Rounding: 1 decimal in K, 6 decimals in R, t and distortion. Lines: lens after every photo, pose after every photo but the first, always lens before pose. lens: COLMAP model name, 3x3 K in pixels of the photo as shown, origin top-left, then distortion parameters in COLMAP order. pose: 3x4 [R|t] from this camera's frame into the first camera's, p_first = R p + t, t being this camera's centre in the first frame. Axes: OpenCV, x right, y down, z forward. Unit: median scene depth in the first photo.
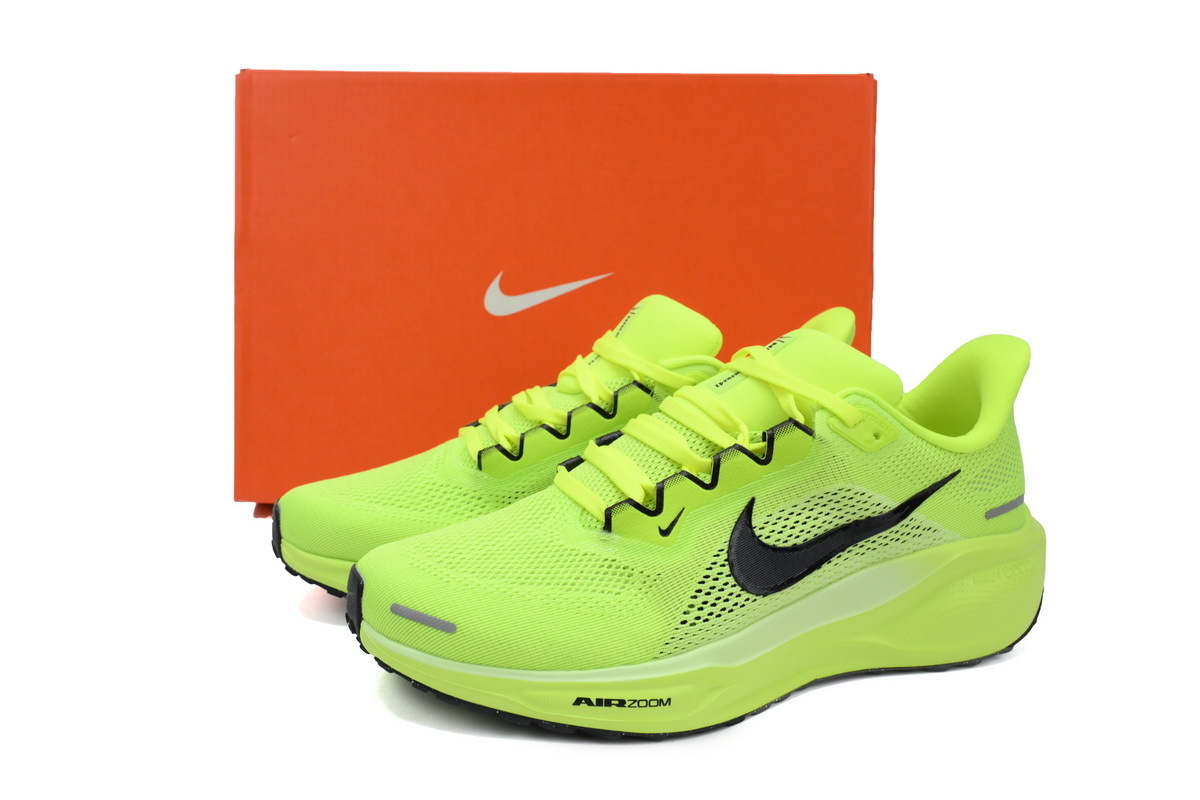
lens RADIAL K [[1104.2, 0, 596.0], [0, 1104.2, 401.9], [0, 0, 1]] dist [0.047417, 0.000000]
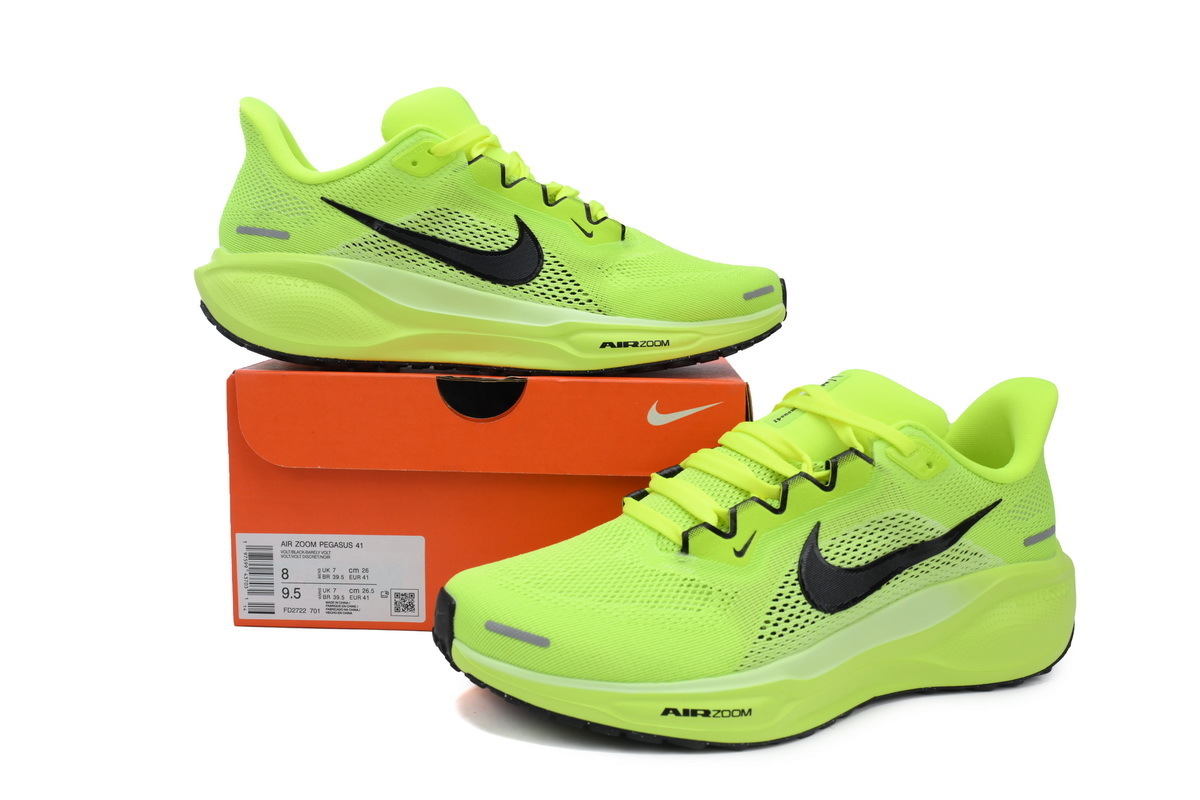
lens RADIAL K [[1104.2, 0, 604.3], [0, 1104.2, 400.4], [0, 0, 1]] dist [0.047417, 0.000000]
pose [[0.998767, 0.002721, 0.049567, -0.119084], [0.001018, 0.997164, -0.075247, 0.049913], [-0.049631, 0.075204, 0.995932, -0.067151]]
